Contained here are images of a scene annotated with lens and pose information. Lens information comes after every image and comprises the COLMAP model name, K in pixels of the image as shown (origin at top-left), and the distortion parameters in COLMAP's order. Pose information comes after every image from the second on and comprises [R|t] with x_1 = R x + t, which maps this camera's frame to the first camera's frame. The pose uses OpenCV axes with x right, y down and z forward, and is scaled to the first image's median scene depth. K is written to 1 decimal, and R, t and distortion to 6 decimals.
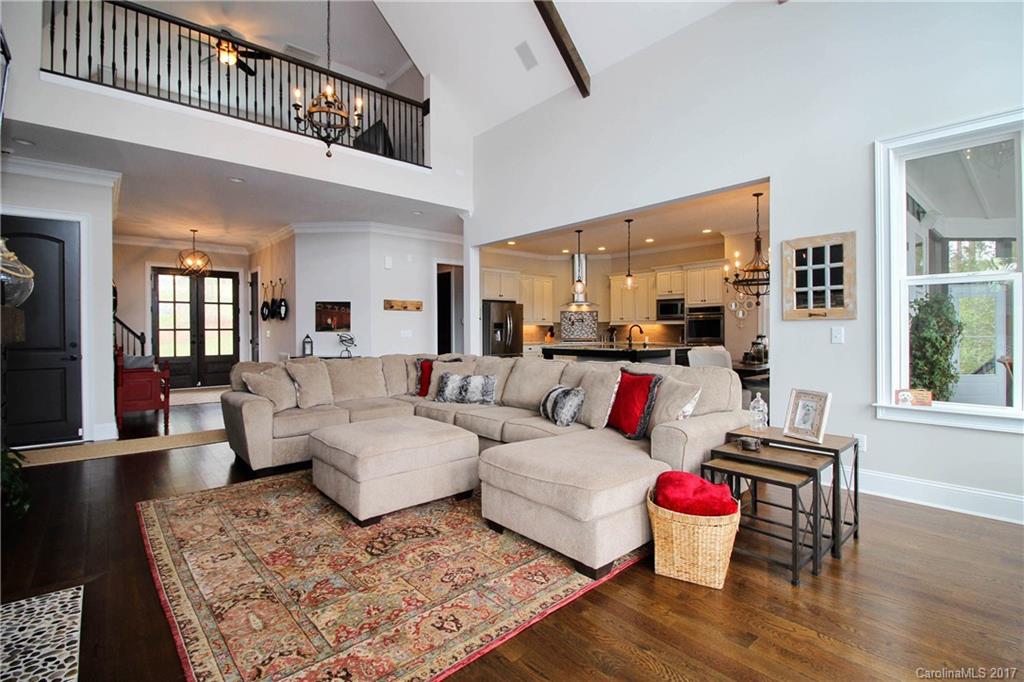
lens RADIAL K [[476.1, 0, 504.7], [0, 476.1, 333.3], [0, 0, 1]] dist [-0.005778, -0.000158]
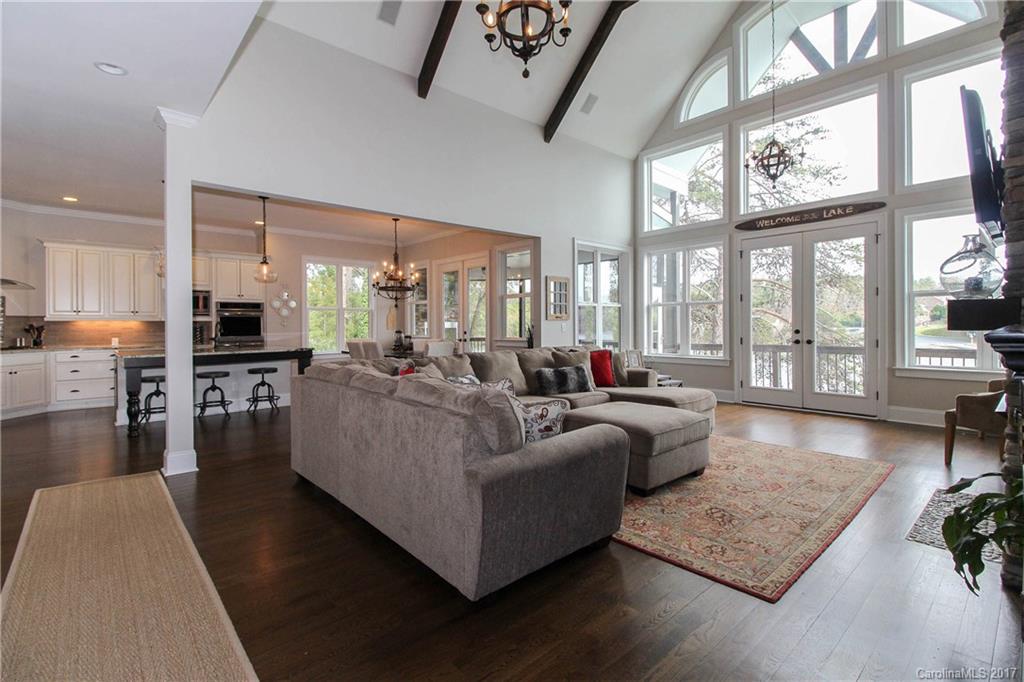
lens RADIAL K [[476.1, 0, 510.4], [0, 476.1, 327.5], [0, 0, 1]] dist [-0.005778, -0.000158]
pose [[-0.019062, 0.002421, 0.999815, -0.491893], [0.013735, 0.999903, -0.002160, 0.001635], [-0.999724, 0.013692, -0.019093, 0.478204]]
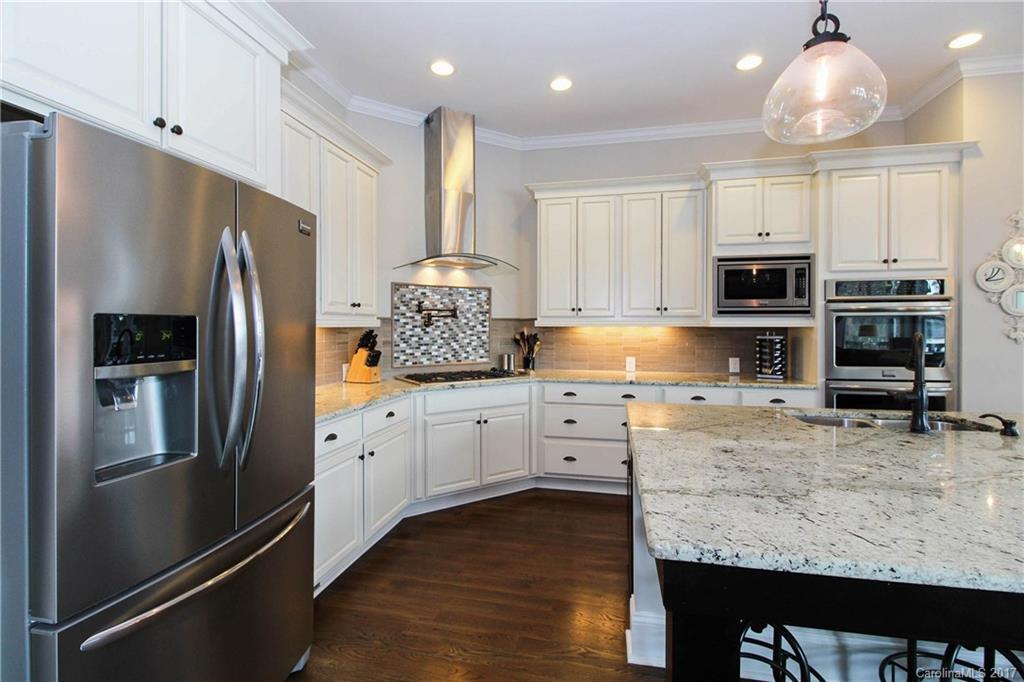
lens RADIAL K [[476.1, 0, 526.4], [0, 476.1, 326.3], [0, 0, 1]] dist [-0.005778, -0.000158]
pose [[0.778221, 0.002190, 0.627986, -0.013979], [0.002141, 0.999979, -0.006141, -0.018164], [-0.627986, 0.006124, 0.778200, 0.861103]]
